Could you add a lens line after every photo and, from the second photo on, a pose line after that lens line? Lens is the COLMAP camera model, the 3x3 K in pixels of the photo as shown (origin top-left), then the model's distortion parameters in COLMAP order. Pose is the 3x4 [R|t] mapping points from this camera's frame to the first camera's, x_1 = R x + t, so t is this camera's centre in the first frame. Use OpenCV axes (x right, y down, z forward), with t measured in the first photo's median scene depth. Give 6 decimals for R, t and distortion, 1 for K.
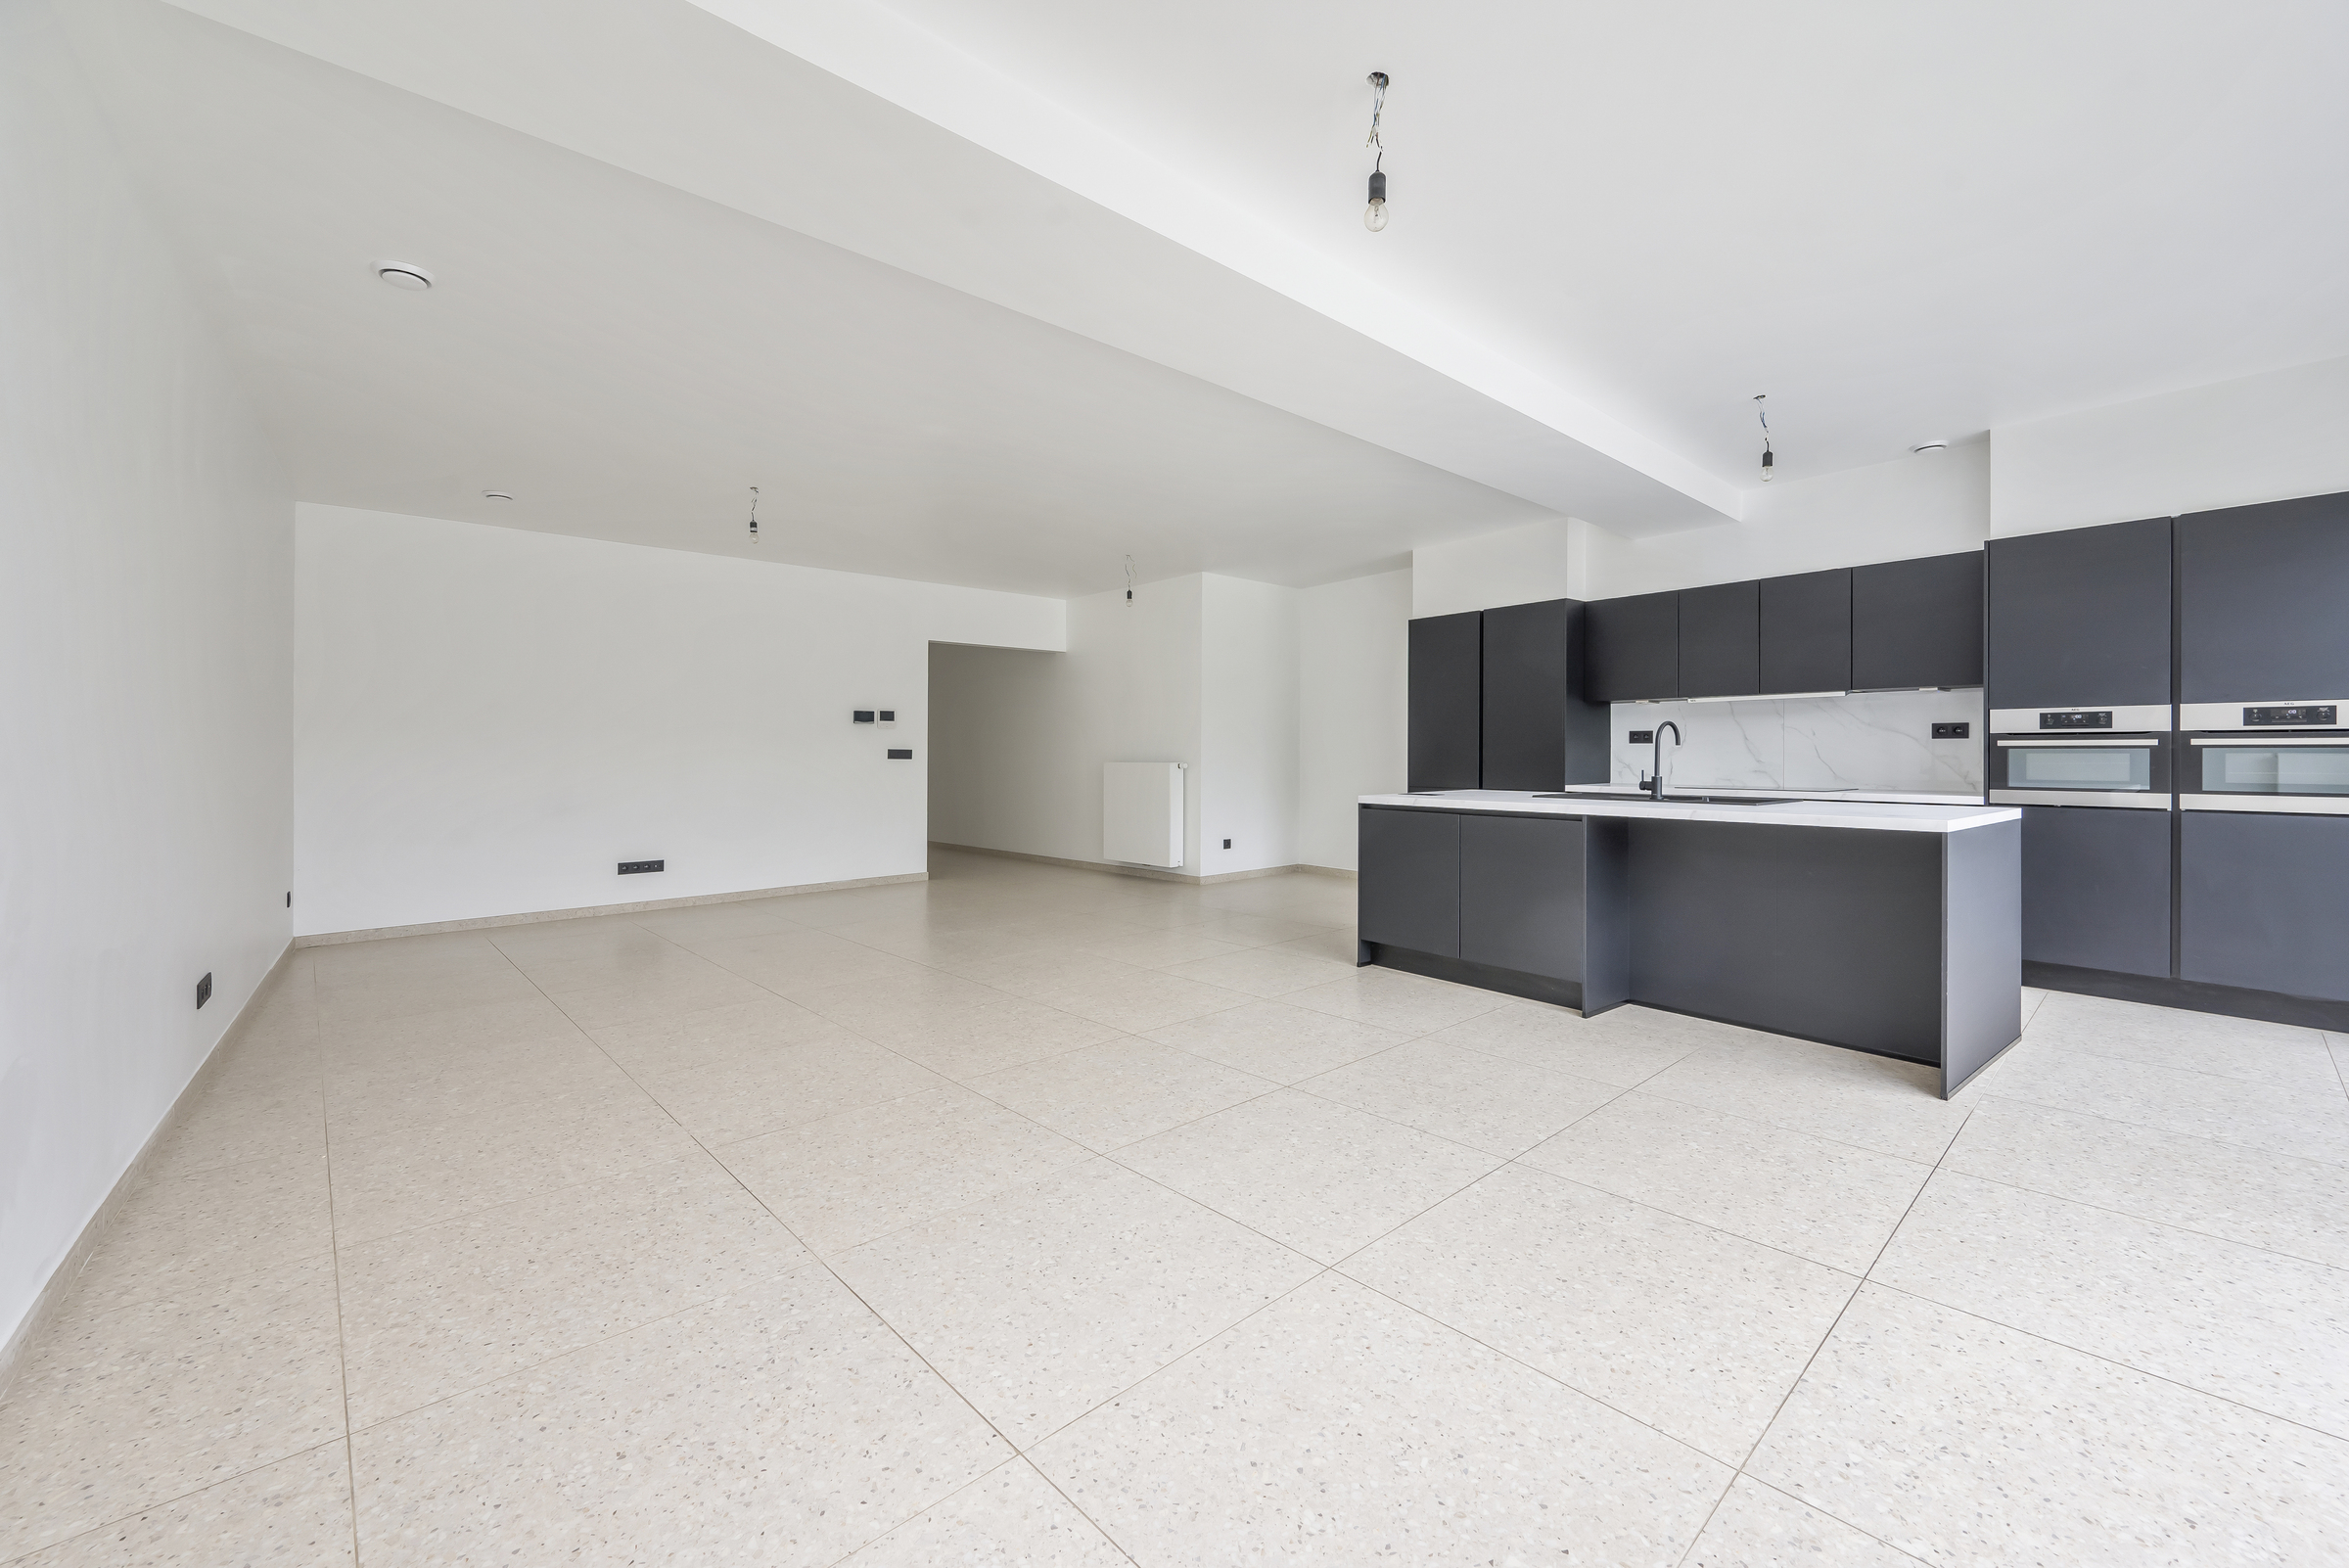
lens RADIAL K [[948.8, 0, 1177.9], [0, 948.8, 744.5], [0, 0, 1]] dist [0.027768, -0.000576]
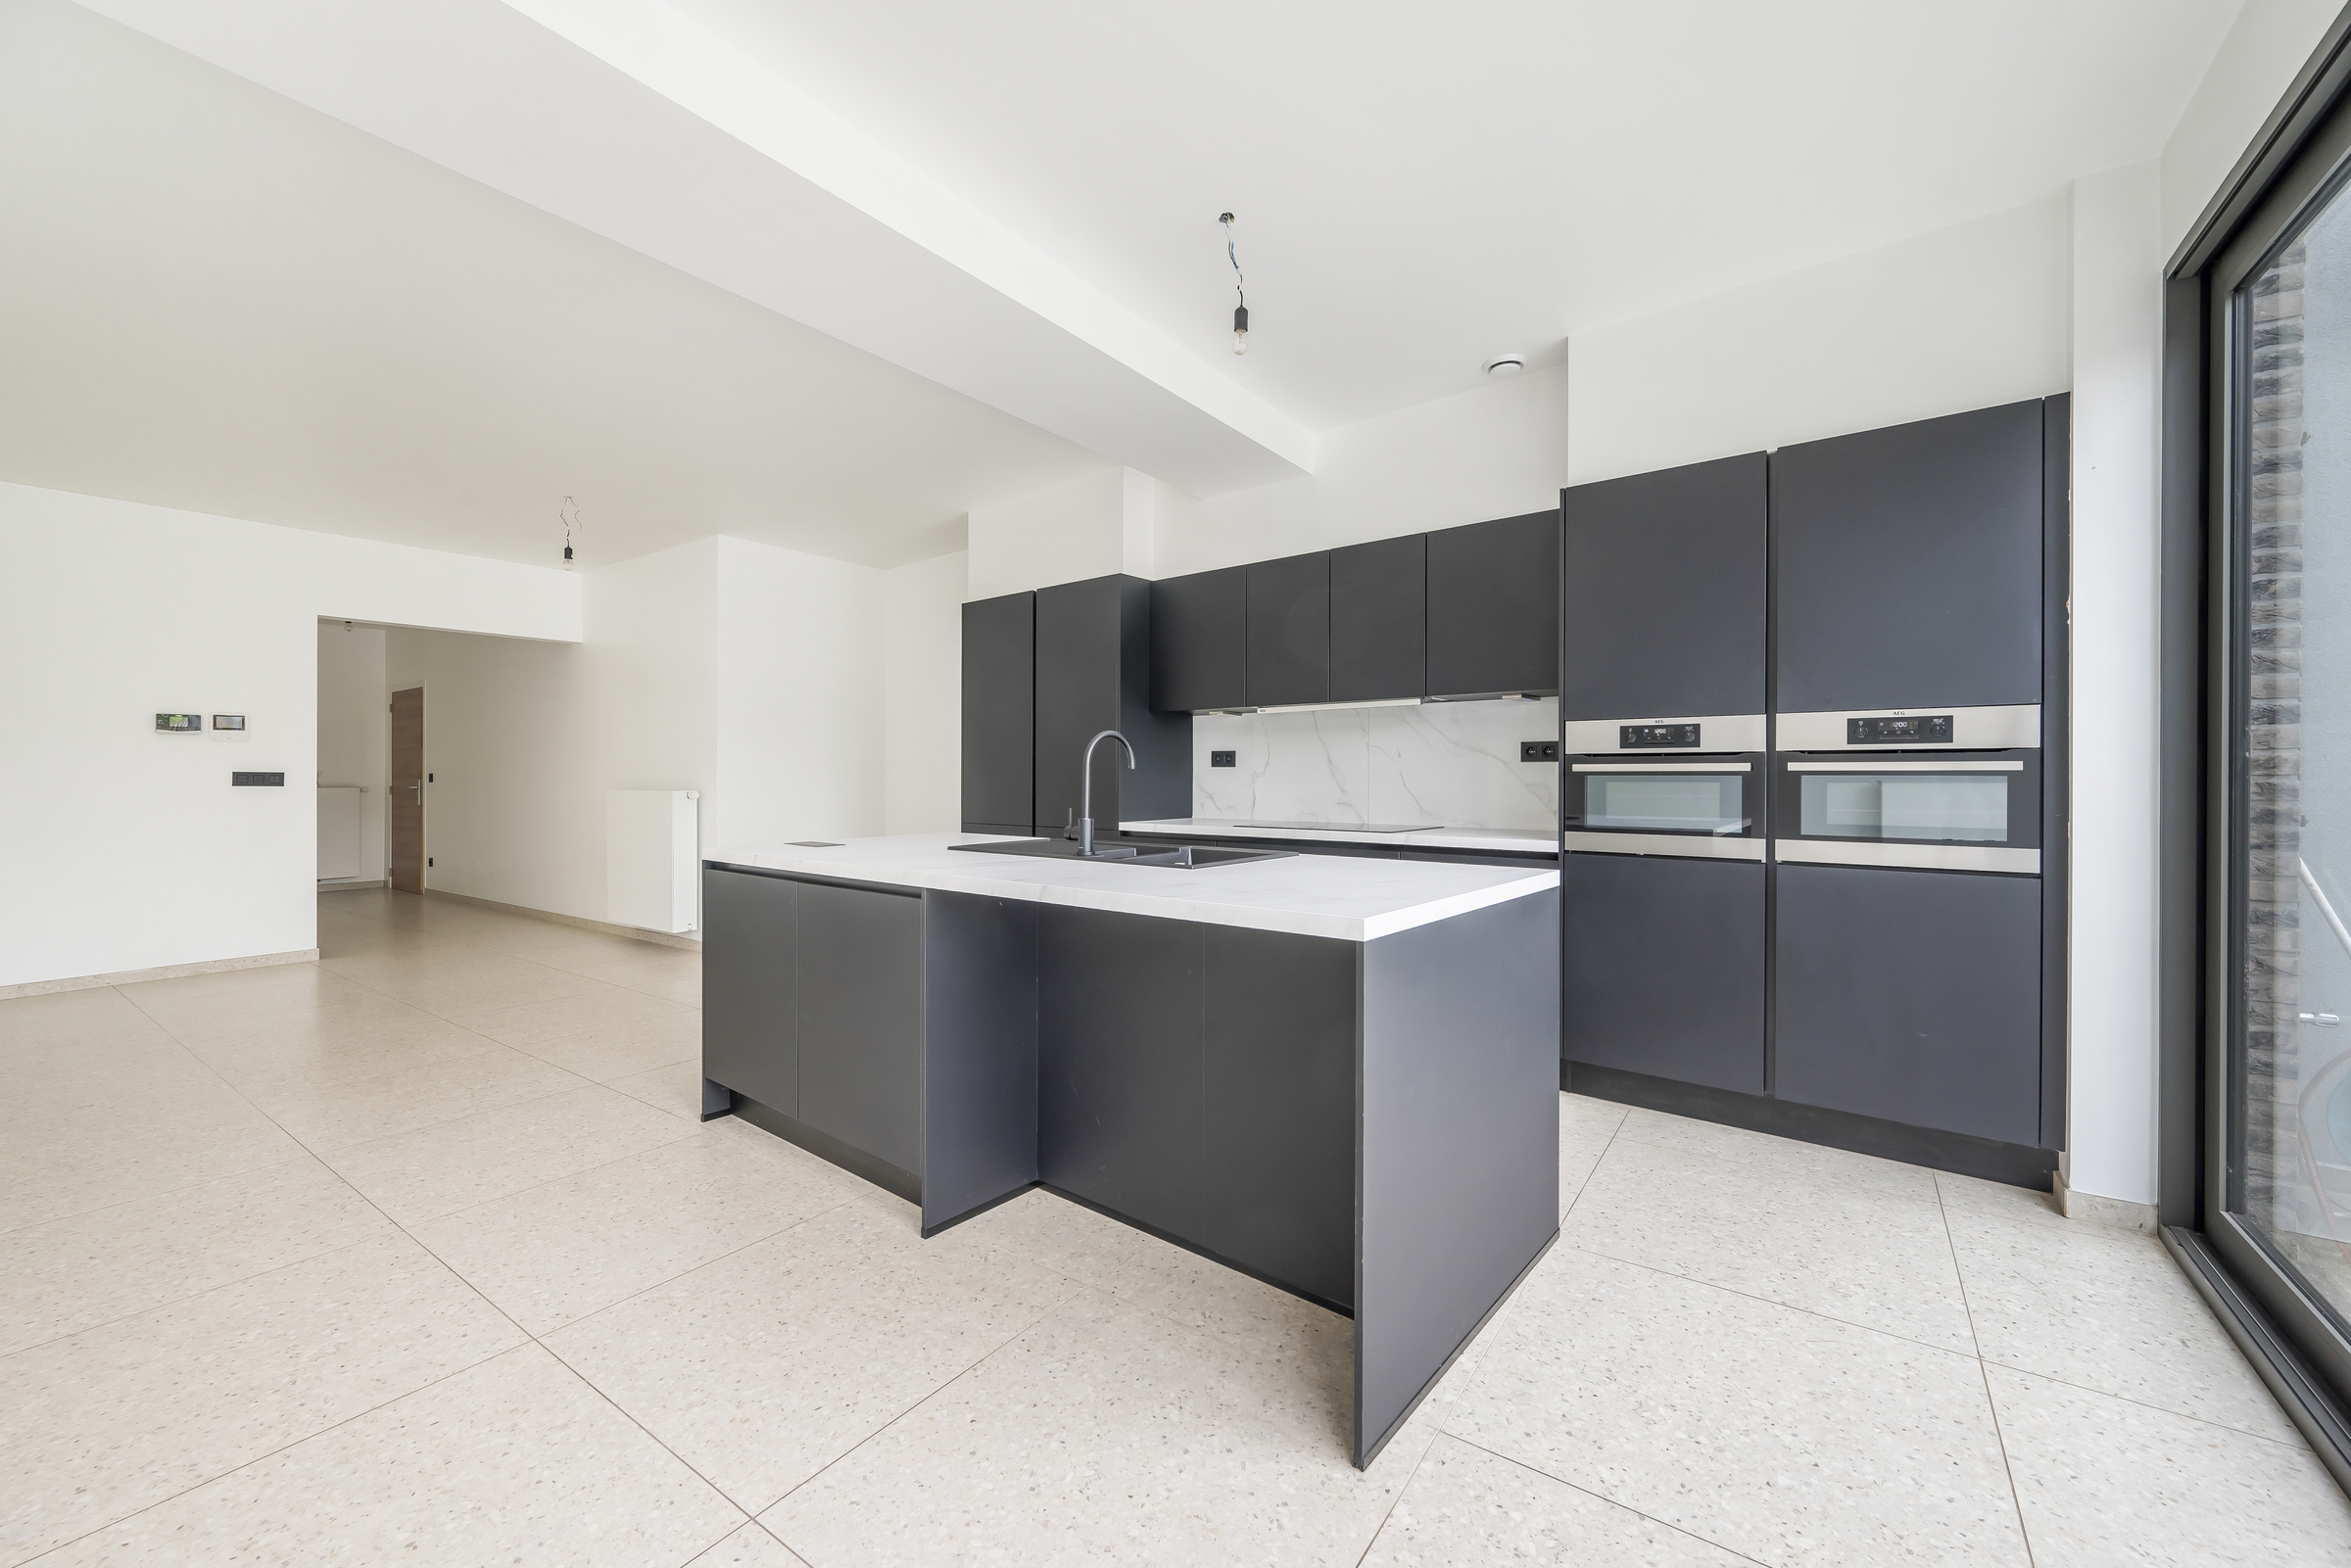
lens RADIAL K [[933.1, 0, 1170.8], [0, 933.1, 768.9], [0, 0, 1]] dist [0.019099, -0.000367]
pose [[0.981770, 0.003486, 0.190039, 0.421911], [-0.003678, 0.999993, 0.000657, 0.000094], [-0.190035, -0.001344, 0.981776, 0.373597]]
